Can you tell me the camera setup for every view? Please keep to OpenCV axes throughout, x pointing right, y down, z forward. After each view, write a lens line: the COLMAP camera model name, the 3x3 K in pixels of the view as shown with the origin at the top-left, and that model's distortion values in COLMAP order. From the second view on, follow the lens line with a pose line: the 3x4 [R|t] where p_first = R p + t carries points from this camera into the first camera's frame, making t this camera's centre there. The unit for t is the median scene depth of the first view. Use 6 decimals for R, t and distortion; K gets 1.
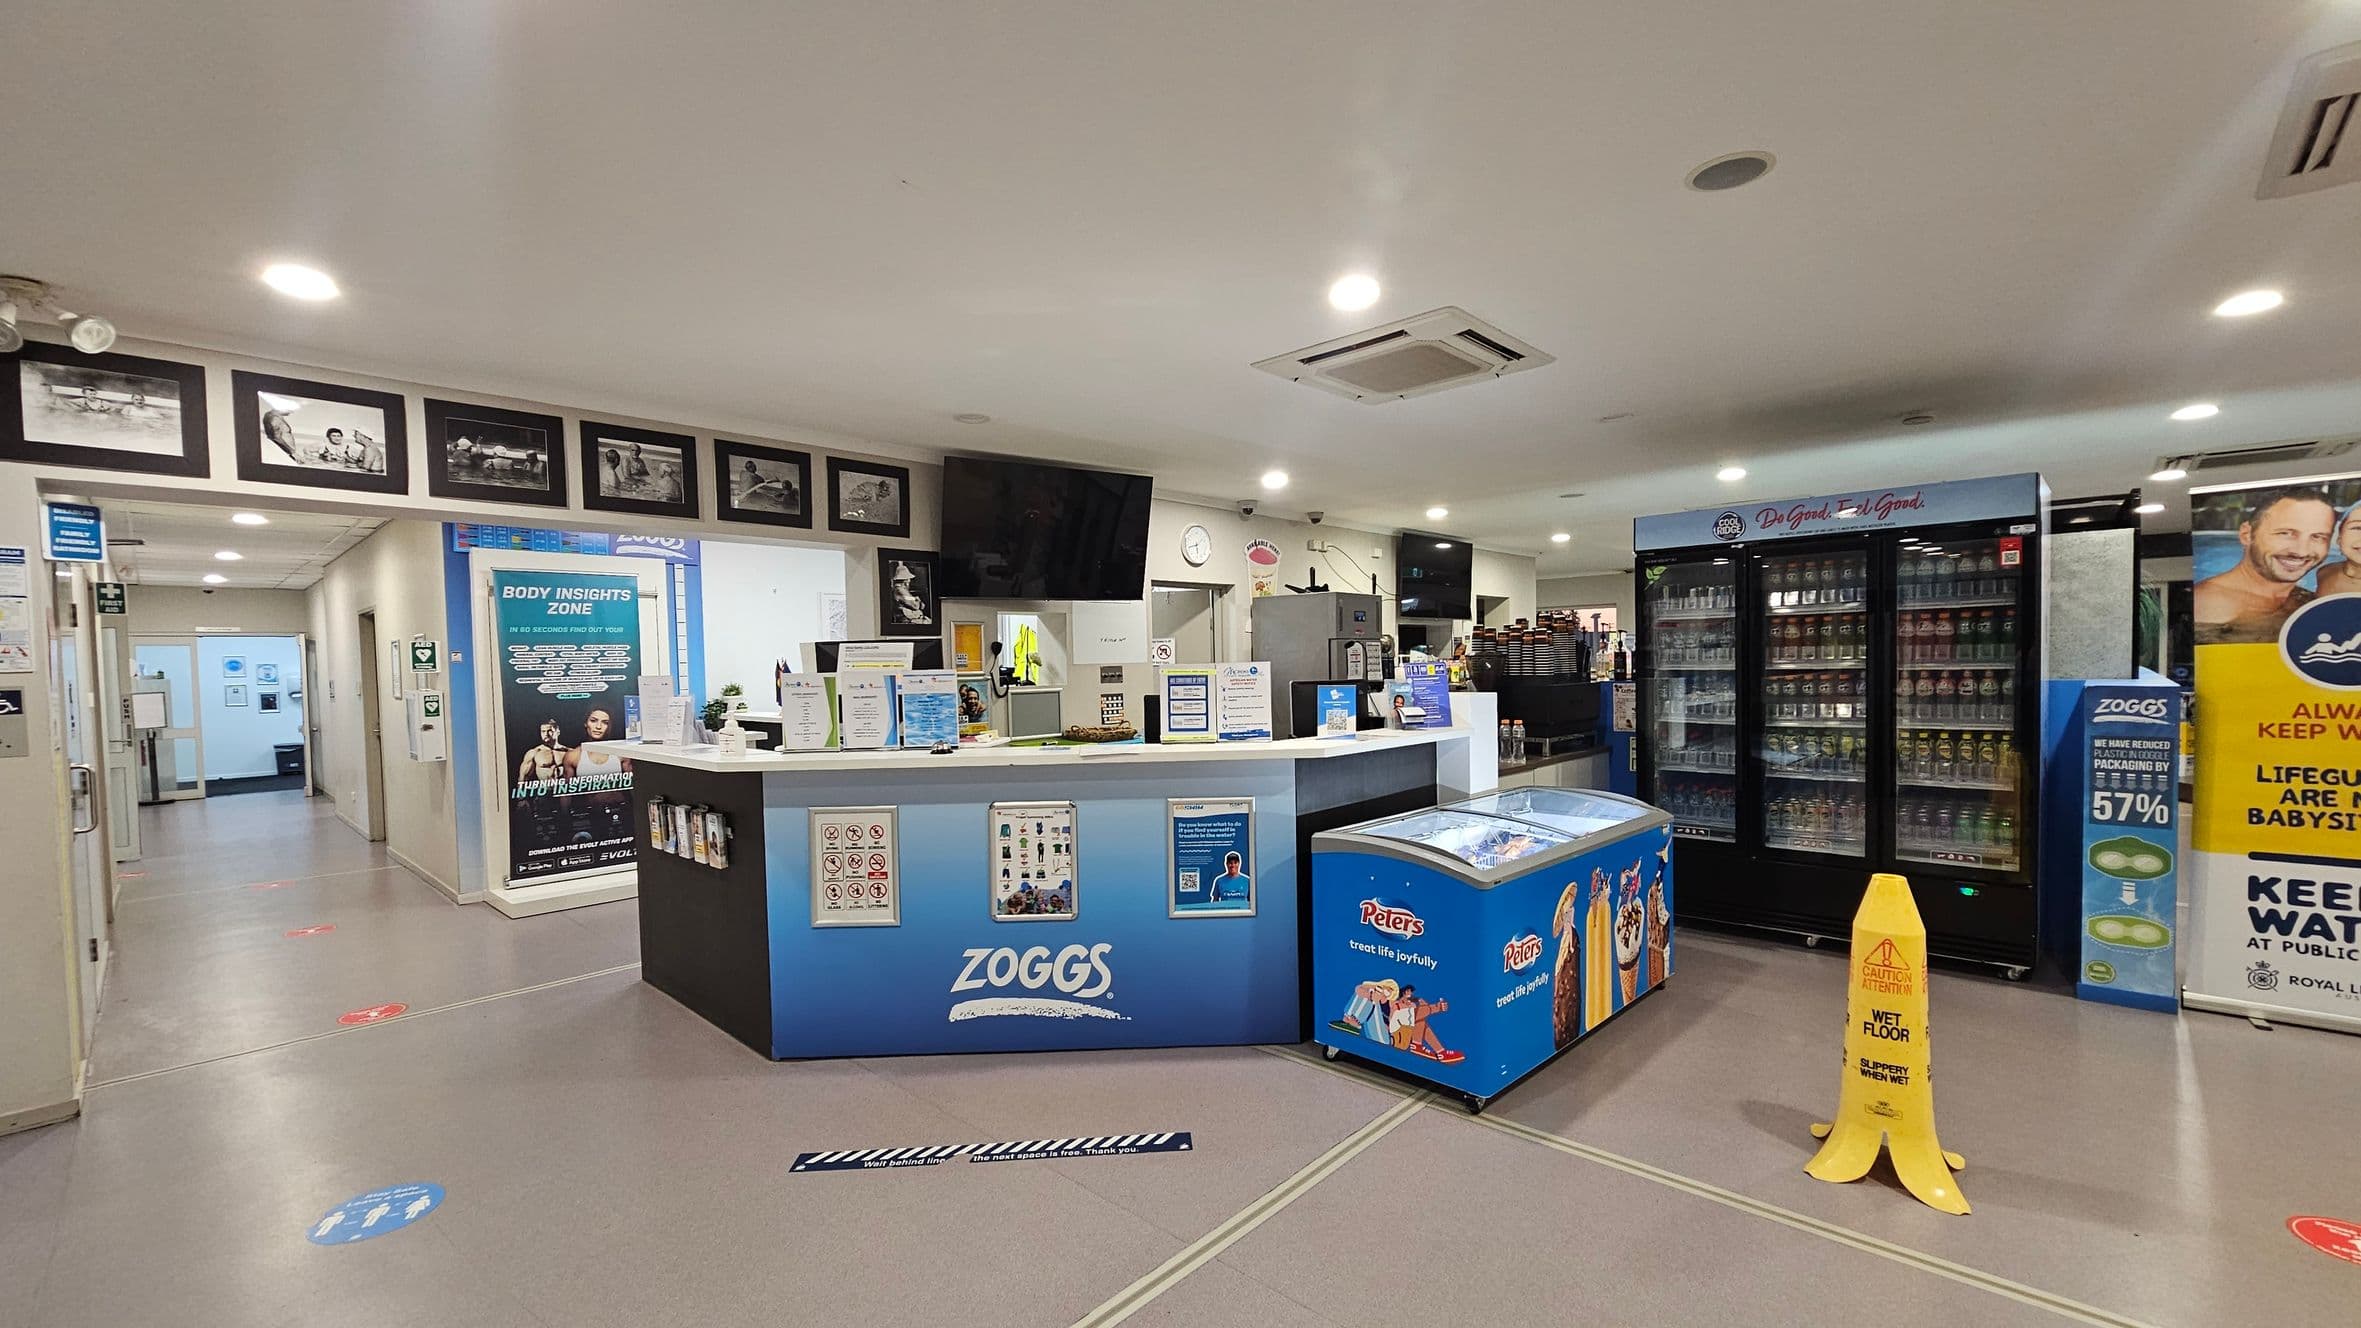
lens RADIAL K [[970.4, 0, 1176.9], [0, 970.4, 696.8], [0, 0, 1]] dist [-0.005242, 0.001535]
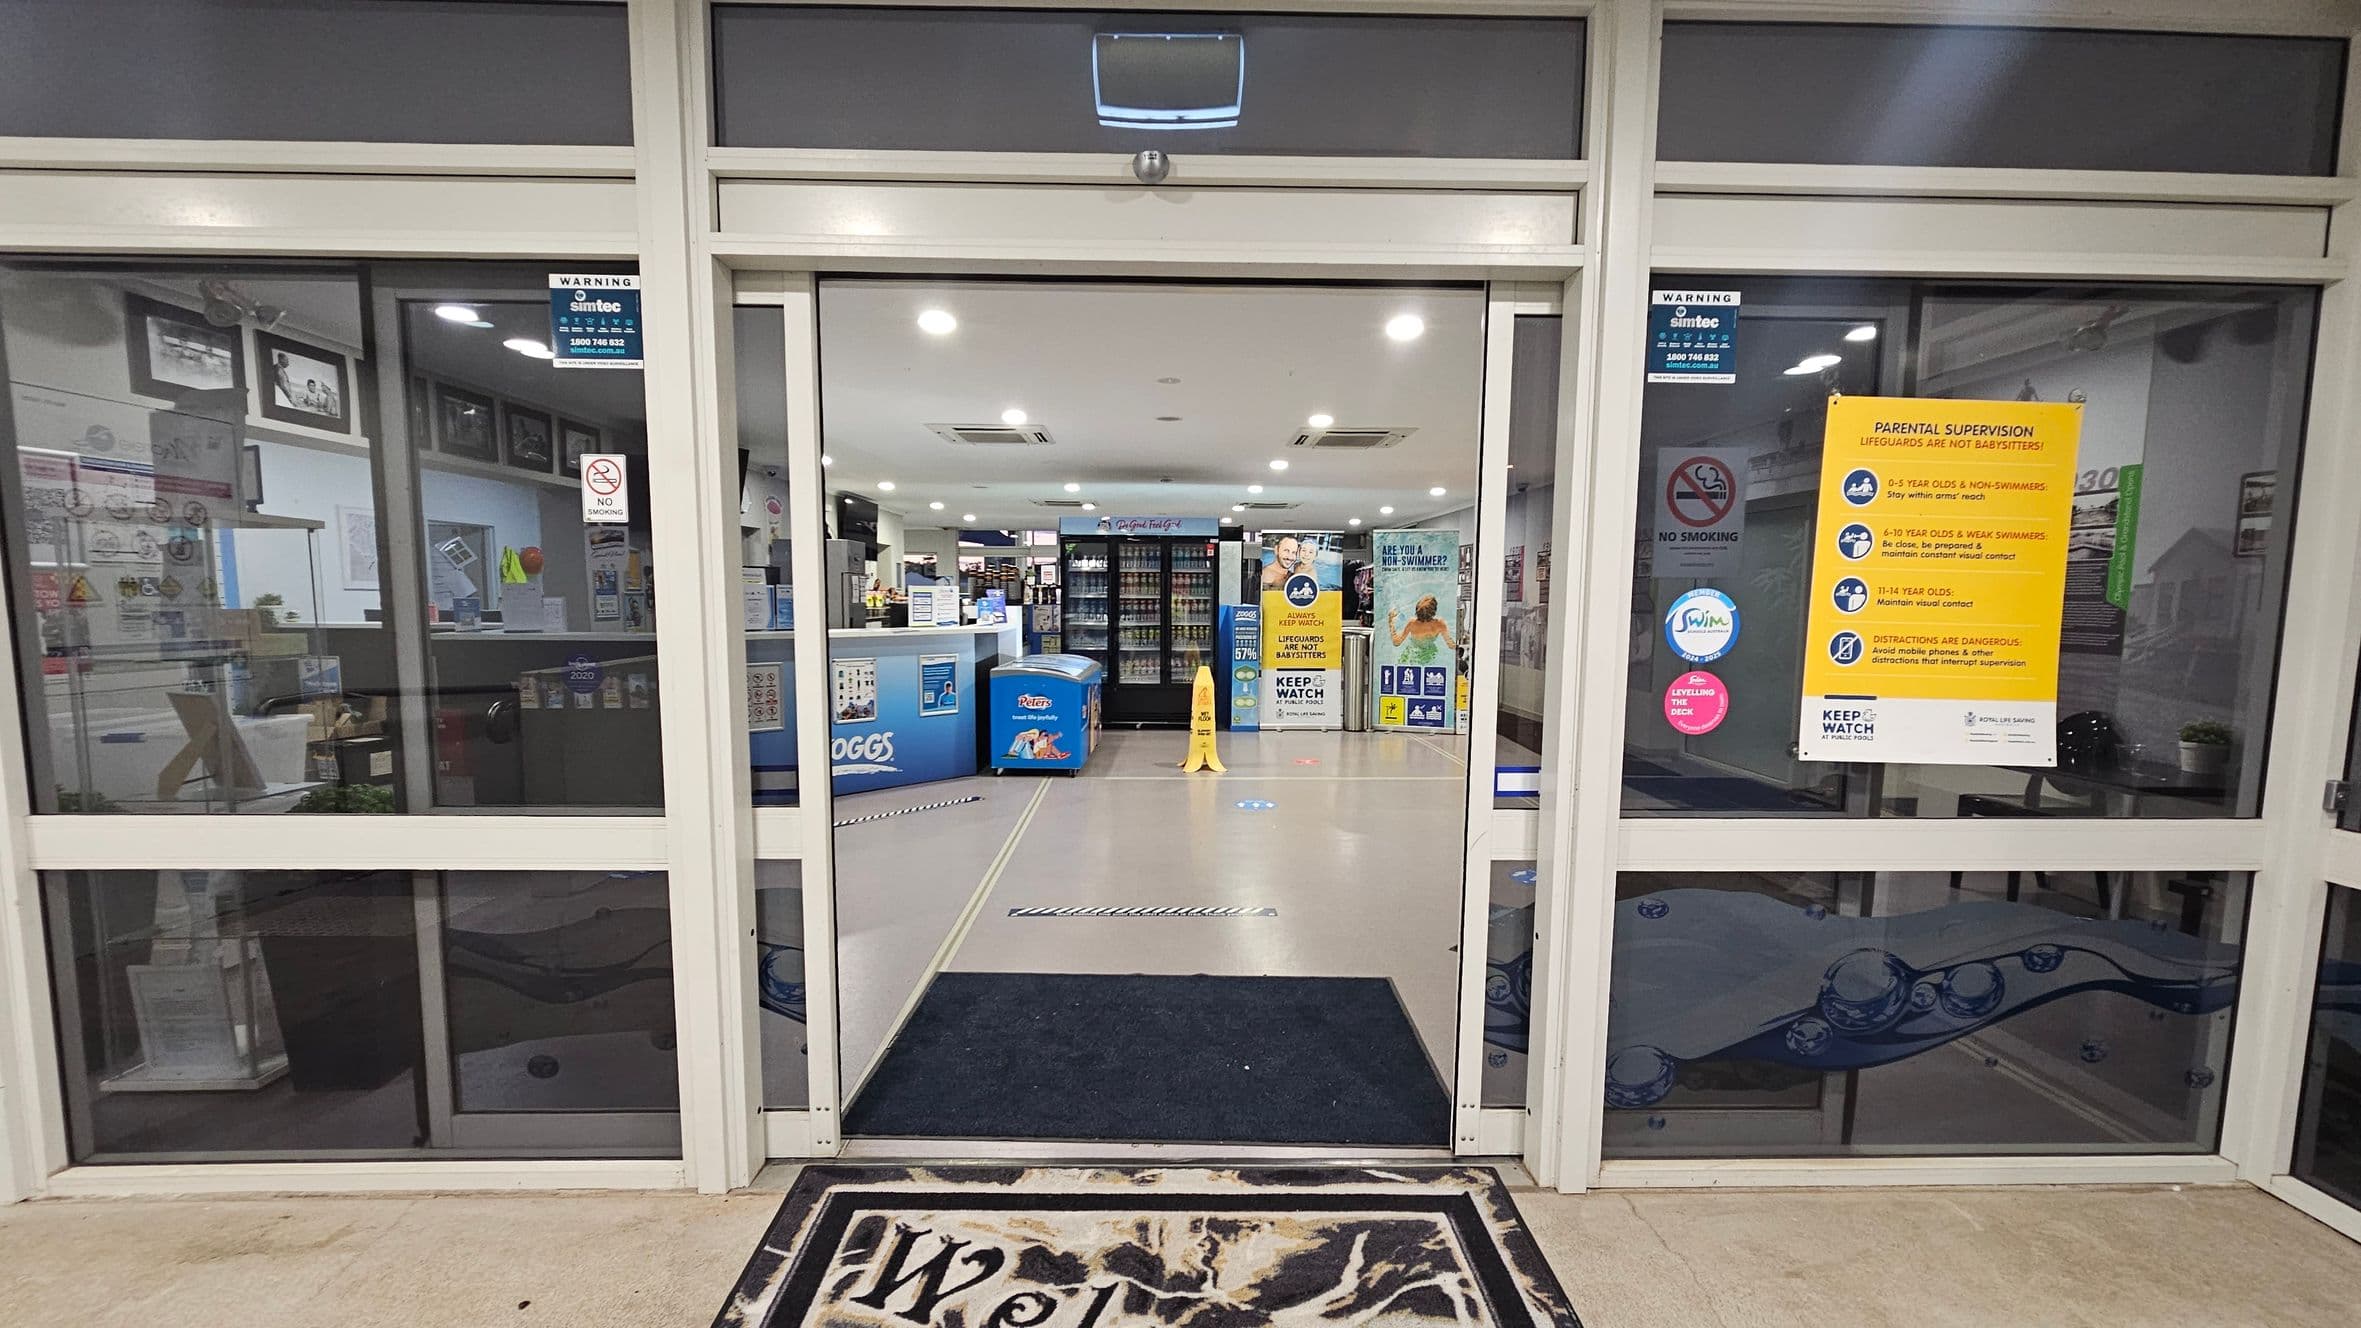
lens RADIAL K [[970.4, 0, 1185.4], [0, 970.4, 692.9], [0, 0, 1]] dist [-0.005242, 0.001535]
pose [[0.708981, -0.046071, 0.703721, -0.980504], [0.003263, 0.998067, 0.062054, 0.059917], [-0.705220, -0.041699, 0.707761, -0.739854]]
